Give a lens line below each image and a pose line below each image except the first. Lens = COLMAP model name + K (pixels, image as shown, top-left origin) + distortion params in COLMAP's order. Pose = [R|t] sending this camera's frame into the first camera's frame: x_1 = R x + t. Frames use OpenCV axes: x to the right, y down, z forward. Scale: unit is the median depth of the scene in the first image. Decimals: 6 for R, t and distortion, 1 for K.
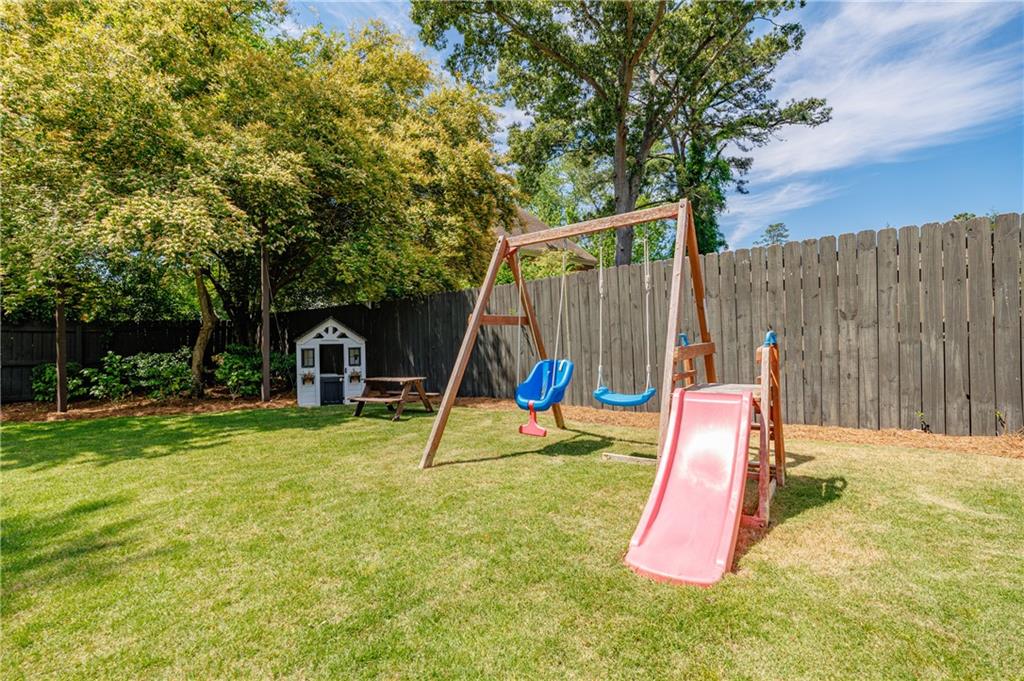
lens RADIAL K [[471.9, 0, 512.1], [0, 471.9, 342.6], [0, 0, 1]] dist [-0.001473, -0.000076]
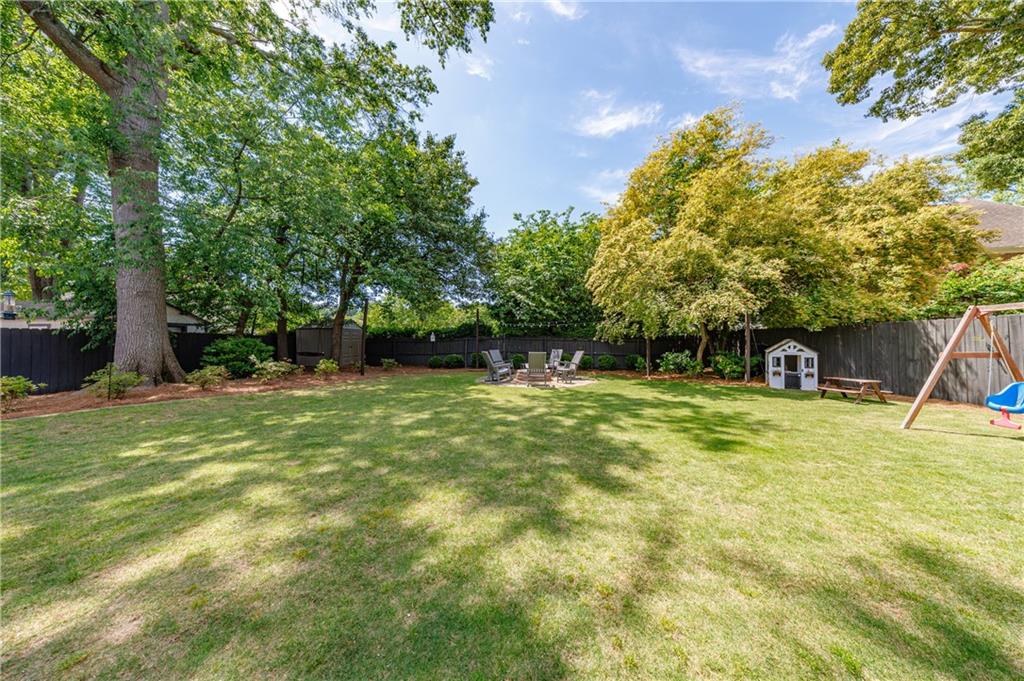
lens RADIAL K [[304.6, 0, 513.3], [0, 304.6, 339.3], [0, 0, 1]] dist [-0.001322, 0.000303]
pose [[0.562563, 0.010827, -0.826683, -0.024270], [-0.011469, 0.999920, 0.005291, -0.049578], [0.826675, 0.006505, 0.562643, -0.518901]]
